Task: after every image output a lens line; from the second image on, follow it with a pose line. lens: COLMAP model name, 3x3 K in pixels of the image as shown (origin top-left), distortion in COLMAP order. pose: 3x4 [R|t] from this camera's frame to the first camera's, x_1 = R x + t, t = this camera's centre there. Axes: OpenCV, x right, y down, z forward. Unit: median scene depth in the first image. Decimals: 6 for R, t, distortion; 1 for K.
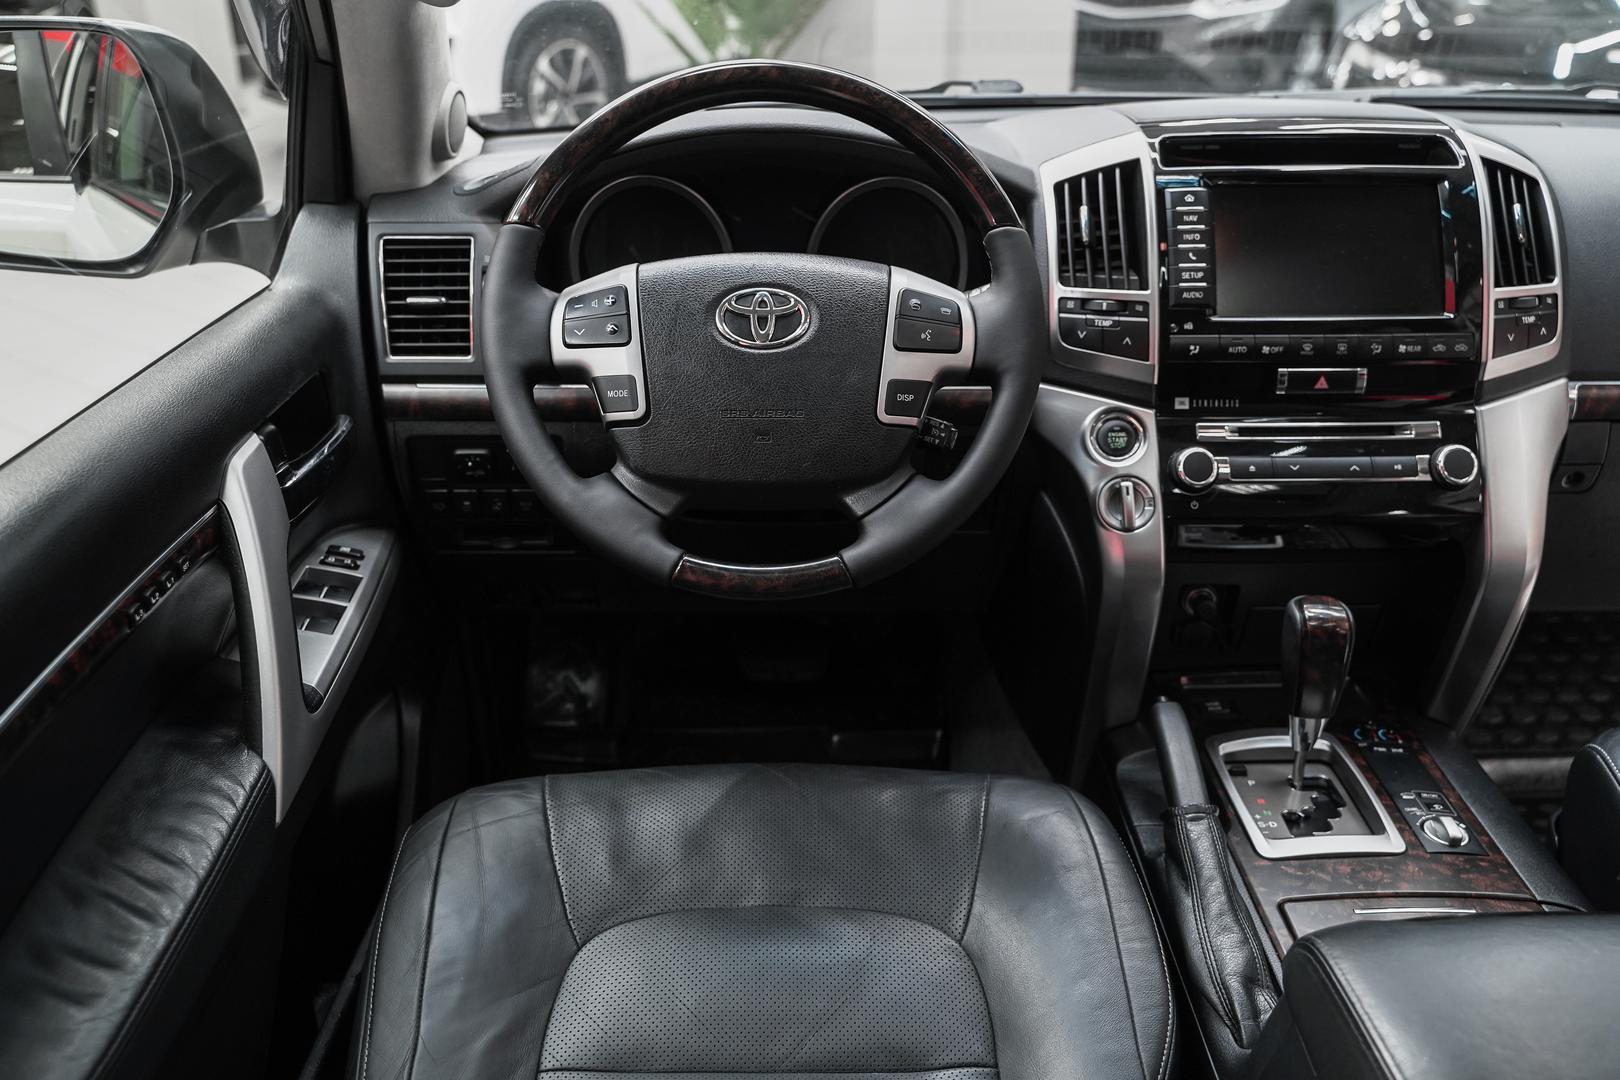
lens RADIAL K [[1424.9, 0, 809.4], [0, 1424.9, 535.1], [0, 0, 1]] dist [0.008628, -0.000008]
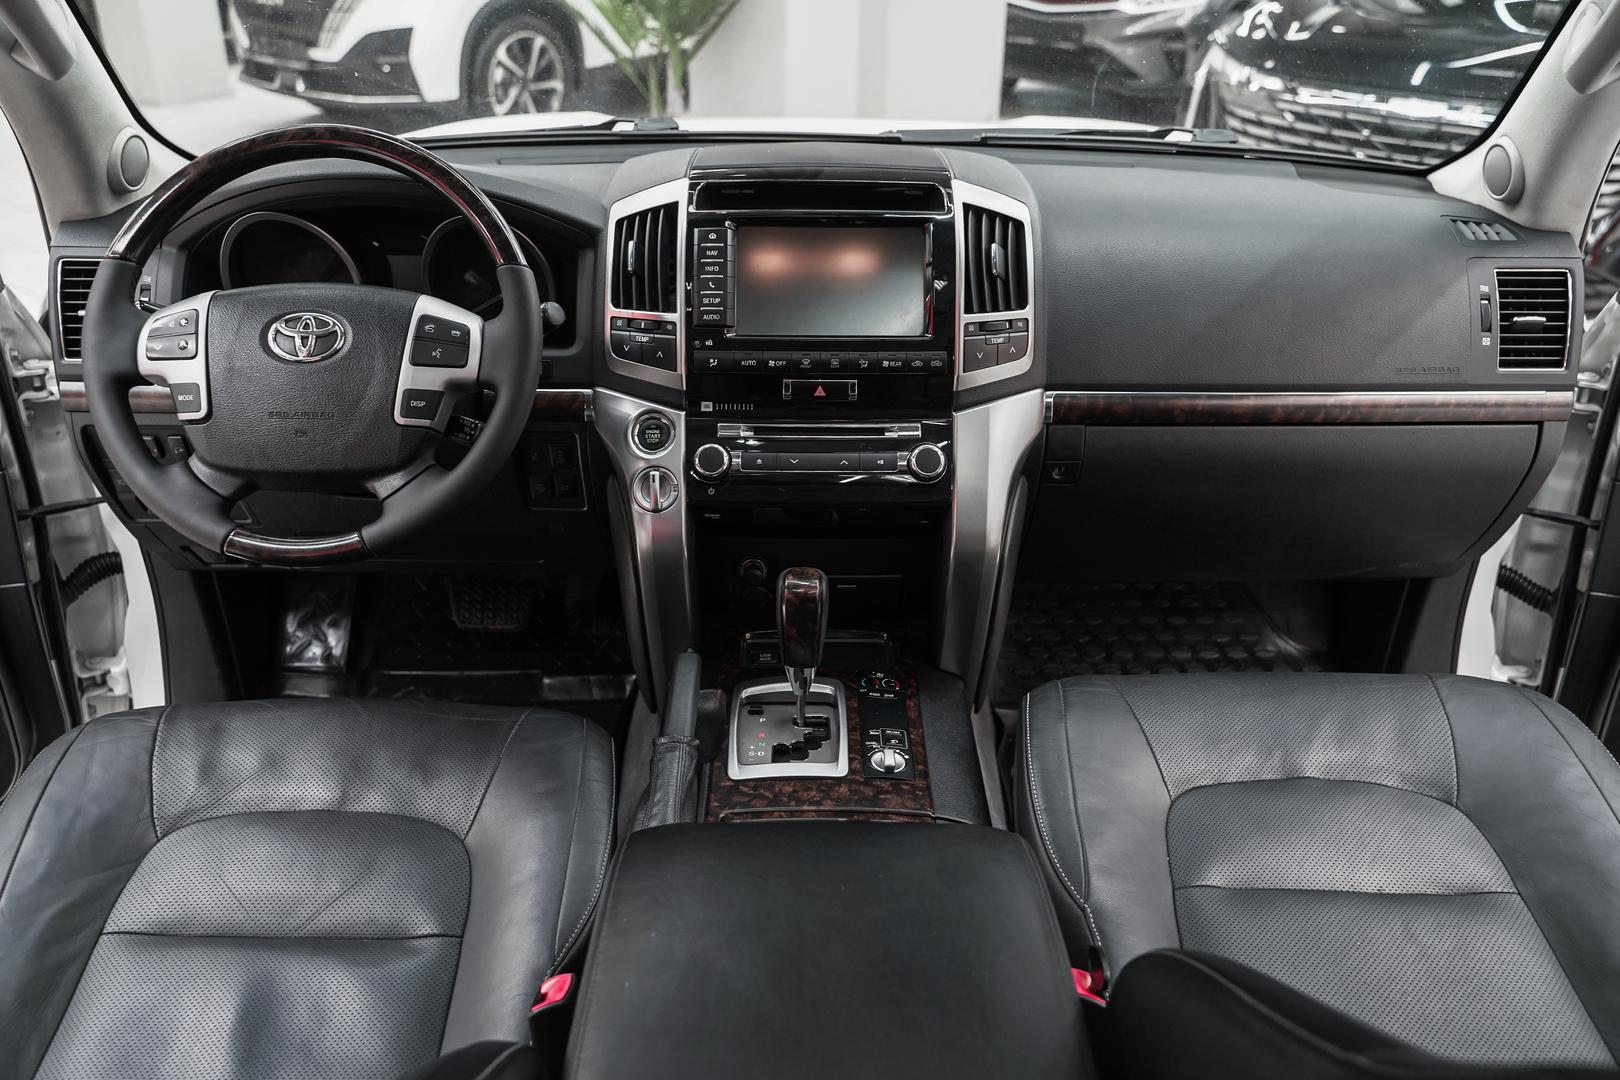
lens RADIAL K [[1358.3, 0, 801.3], [0, 1358.3, 537.2], [0, 0, 1]] dist [-0.007079, 0.012266]
pose [[0.999809, 0.013937, -0.013683, 0.359676], [-0.013491, 0.999392, 0.032165, -0.020035], [0.014123, -0.031974, 0.999389, -0.151847]]
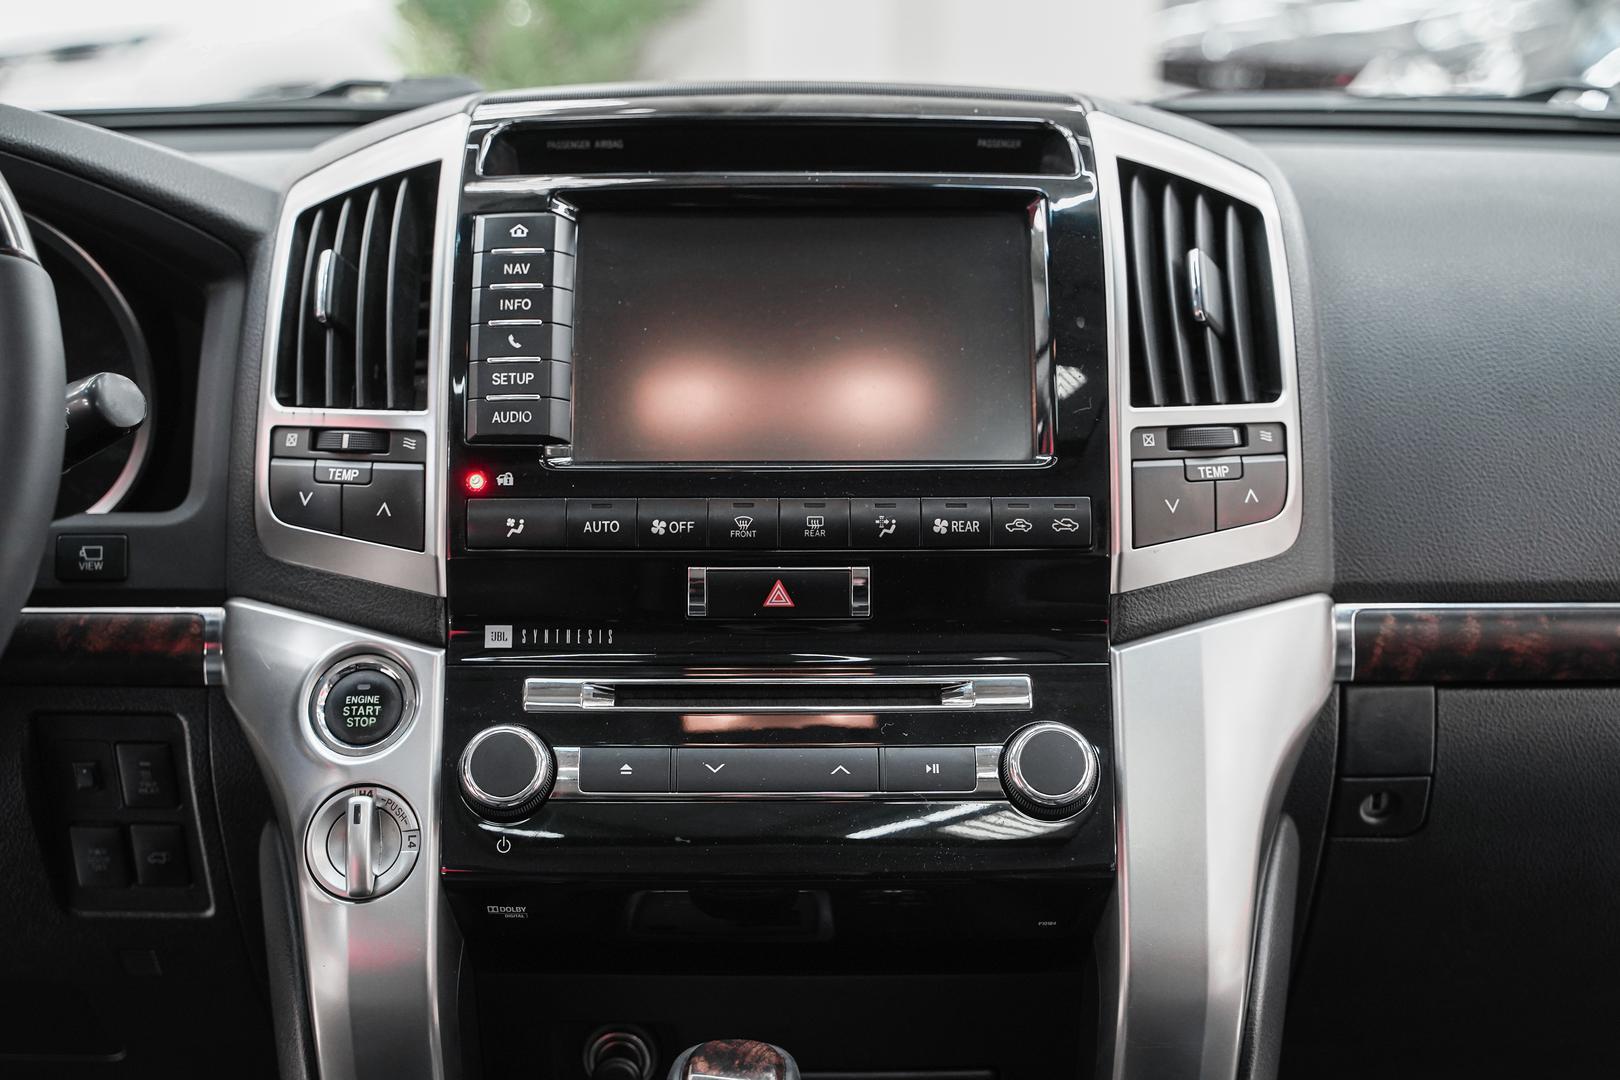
lens RADIAL K [[2518.7, 0, 820.6], [0, 2518.7, 529.6], [0, 0, 1]] dist [-0.017738, 0.000000]
pose [[0.999867, 0.001941, -0.016175, 0.386079], [-0.005007, 0.981434, -0.191736, 0.035609], [0.015502, 0.191791, 0.981313, 0.153742]]
